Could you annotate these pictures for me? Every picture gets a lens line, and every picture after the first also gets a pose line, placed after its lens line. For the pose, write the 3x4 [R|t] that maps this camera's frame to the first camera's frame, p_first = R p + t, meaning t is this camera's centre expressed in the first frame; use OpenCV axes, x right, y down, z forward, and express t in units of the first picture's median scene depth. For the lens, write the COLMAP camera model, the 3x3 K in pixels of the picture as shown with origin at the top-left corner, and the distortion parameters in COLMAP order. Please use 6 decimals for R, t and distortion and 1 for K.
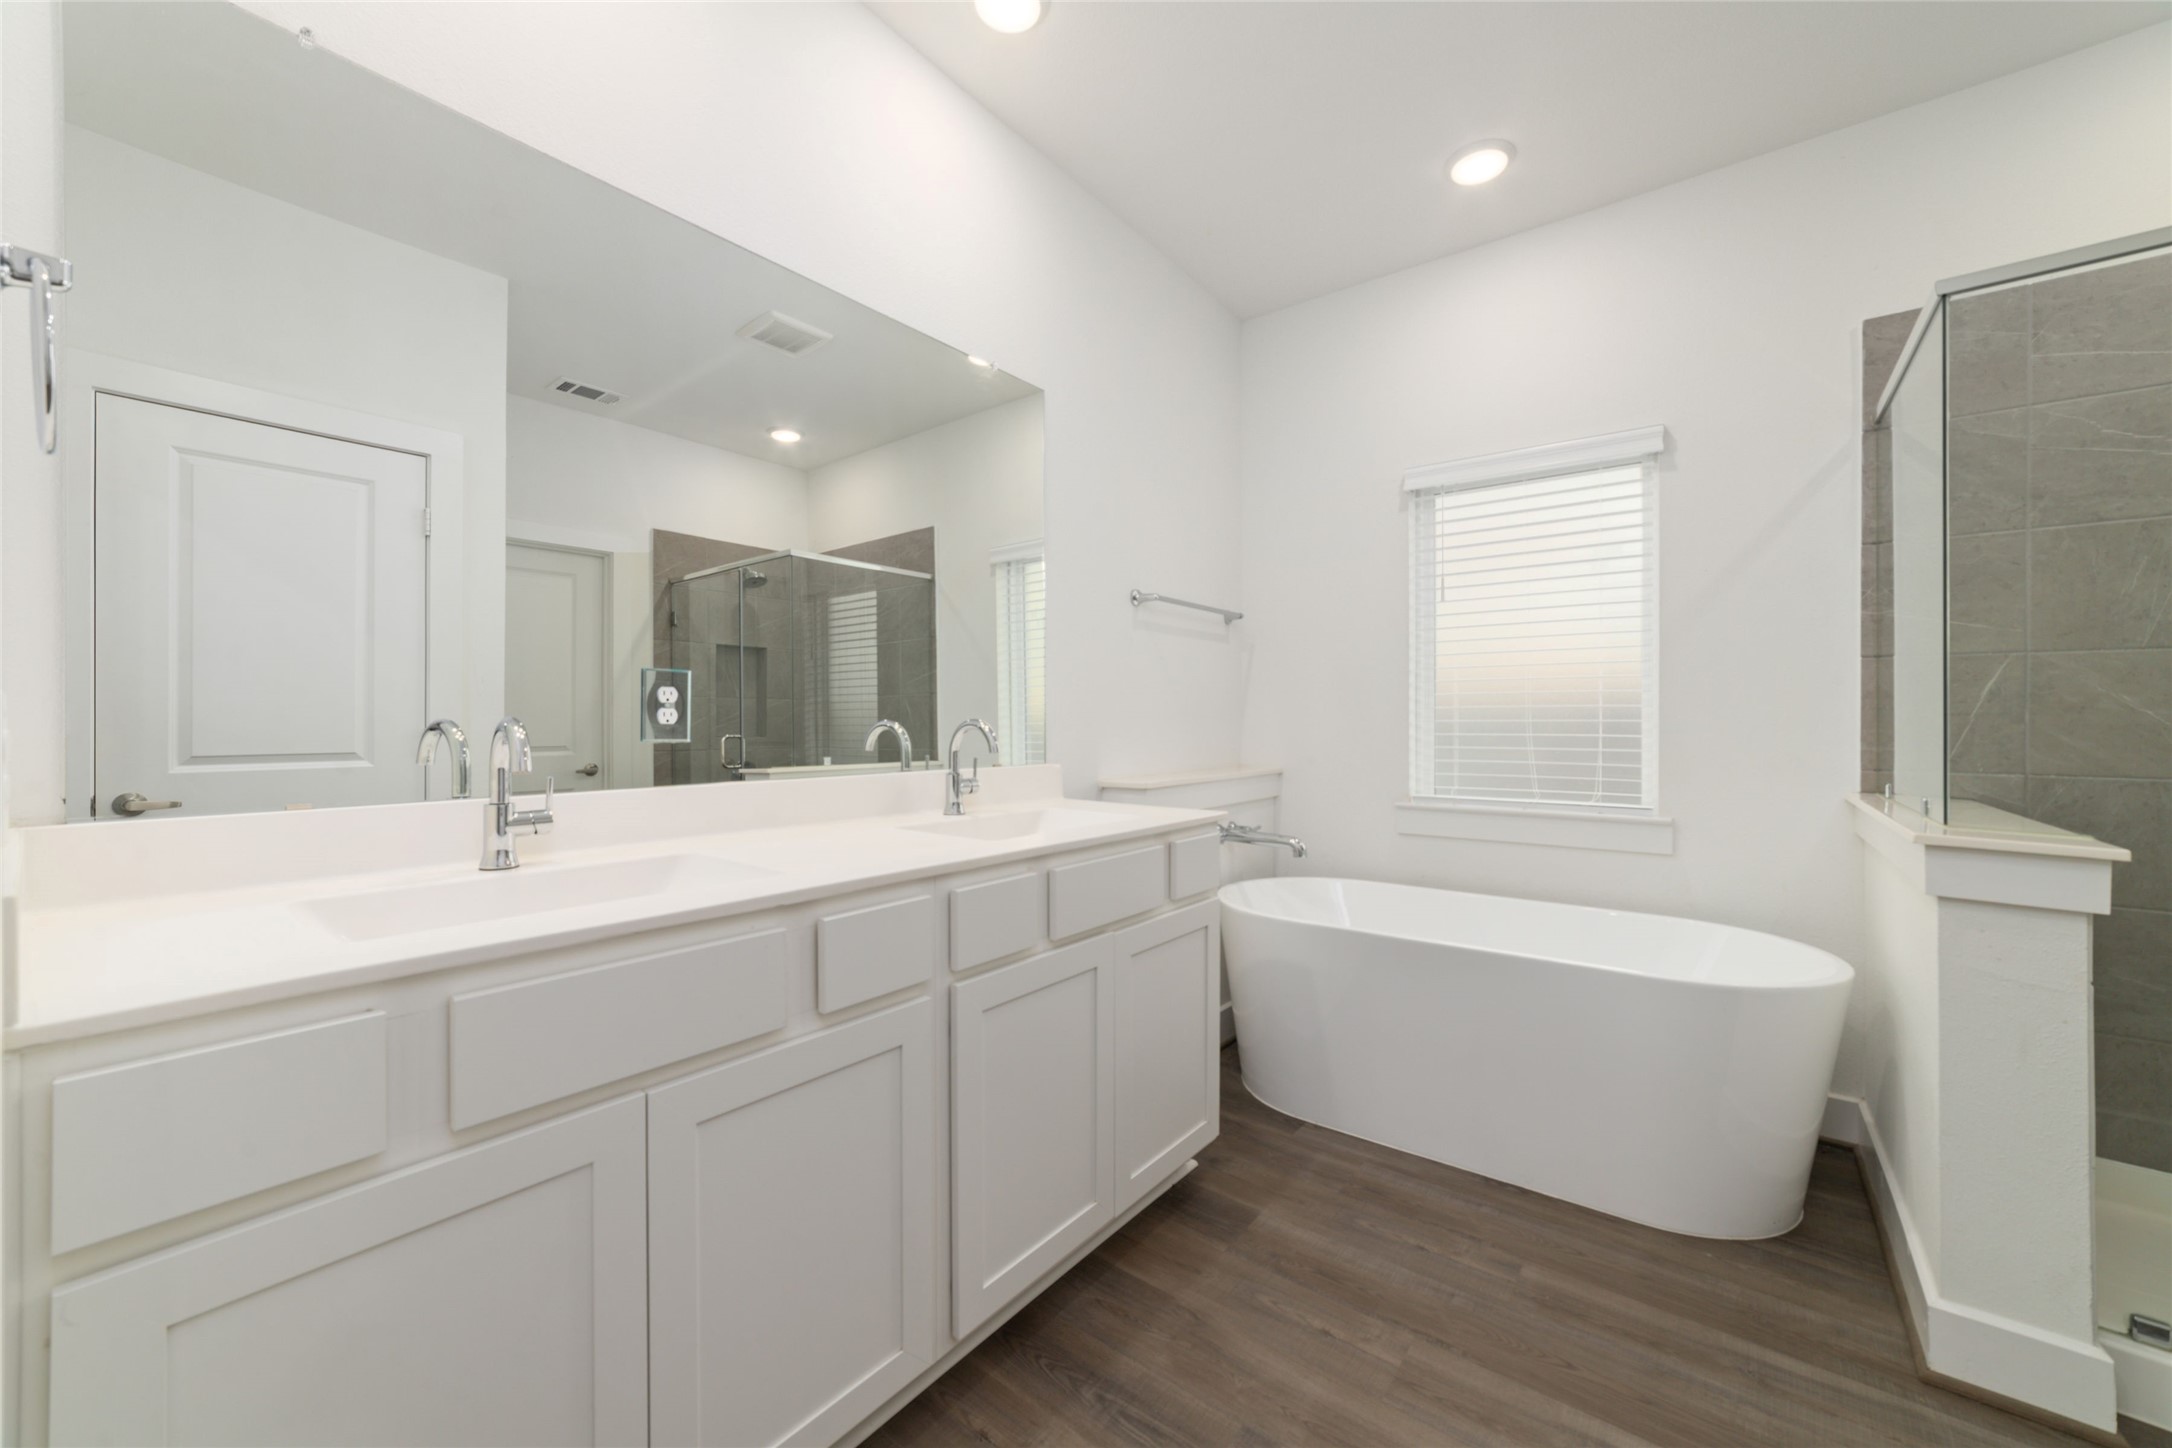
lens RADIAL K [[810.5, 0, 1093.4], [0, 810.5, 720.5], [0, 0, 1]] dist [-0.019853, 0.000254]
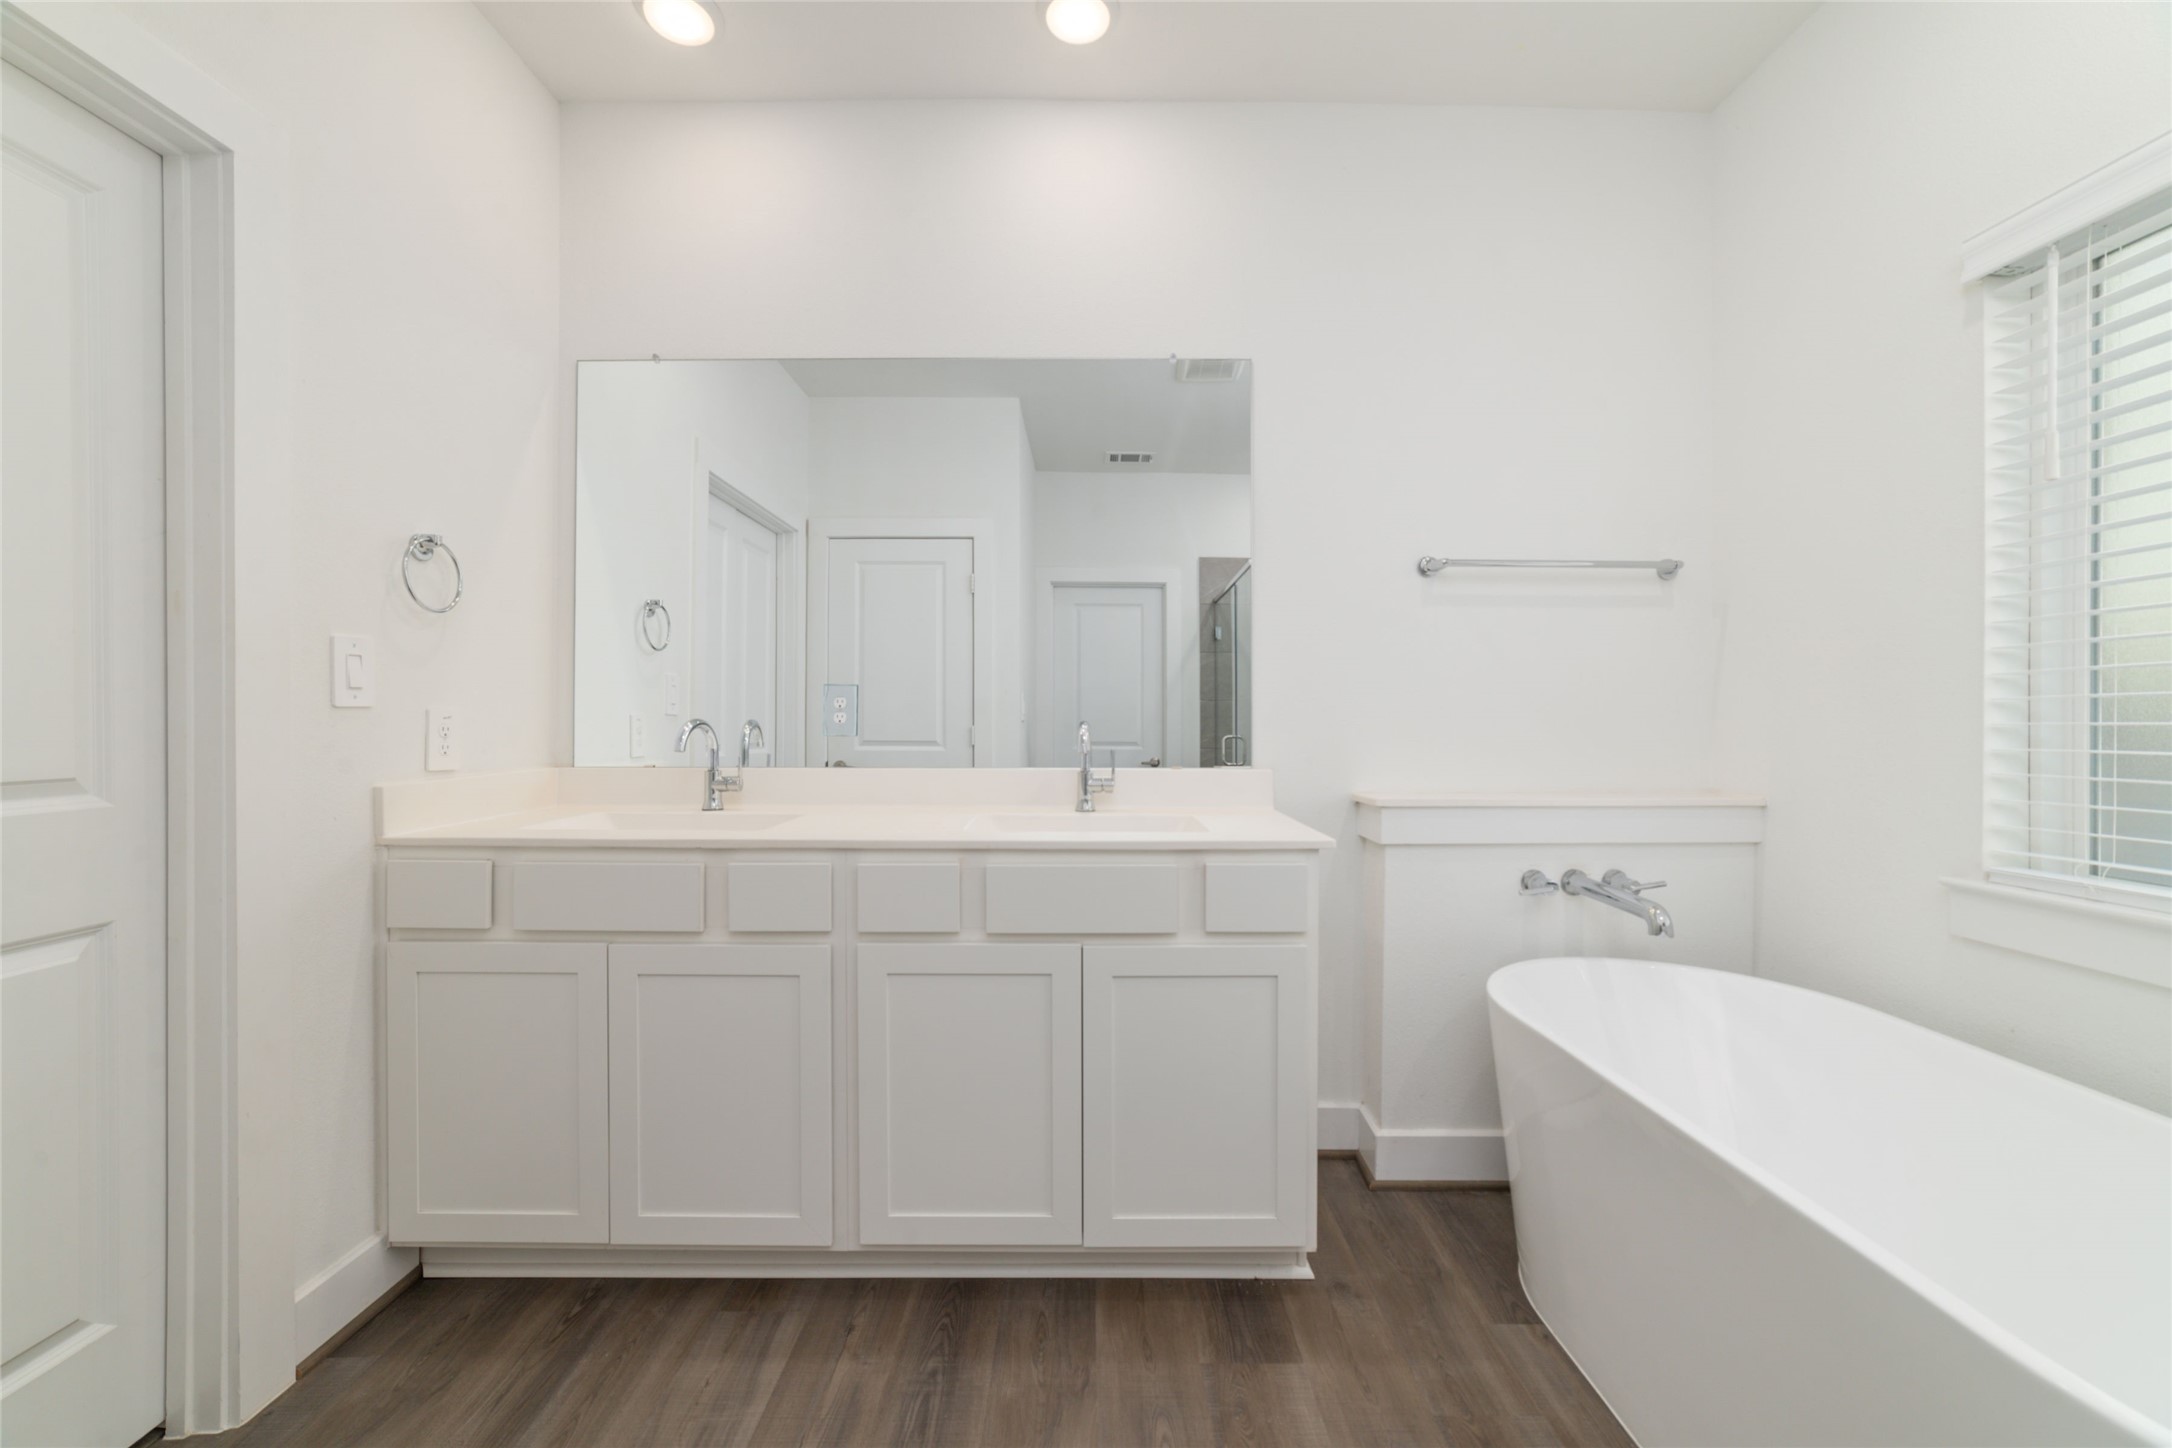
lens RADIAL K [[810.5, 0, 1092.0], [0, 810.5, 722.5], [0, 0, 1]] dist [-0.019853, 0.000254]
pose [[0.623335, 0.003535, -0.781947, 0.623158], [-0.003296, 0.999993, 0.001893, -0.000394], [0.781948, 0.001398, 0.623342, 0.337560]]
